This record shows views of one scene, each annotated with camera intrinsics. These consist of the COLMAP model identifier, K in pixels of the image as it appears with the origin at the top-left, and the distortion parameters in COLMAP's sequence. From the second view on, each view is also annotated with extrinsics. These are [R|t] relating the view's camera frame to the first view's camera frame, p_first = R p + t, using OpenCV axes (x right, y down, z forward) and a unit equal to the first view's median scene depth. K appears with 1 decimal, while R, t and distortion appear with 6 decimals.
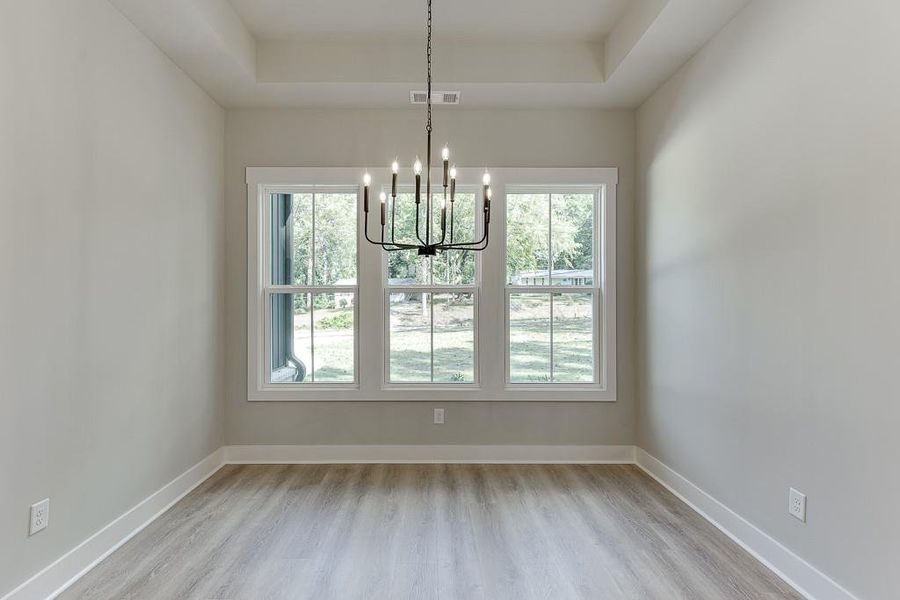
lens RADIAL K [[419.5, 0, 434.1], [0, 419.5, 301.0], [0, 0, 1]] dist [-0.009478, 0.001384]
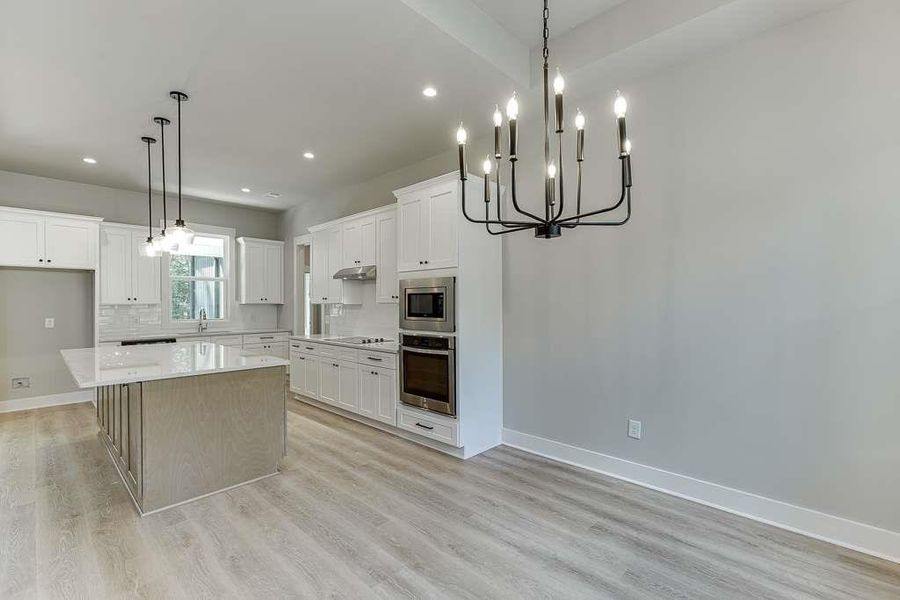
lens RADIAL K [[402.5, 0, 454.3], [0, 402.5, 300.1], [0, 0, 1]] dist [0.009956, -0.003553]
pose [[-0.693630, -0.004274, -0.720318, 0.376444], [0.006600, 0.999903, -0.012288, 0.003137], [0.720301, -0.013277, -0.693535, 0.826057]]
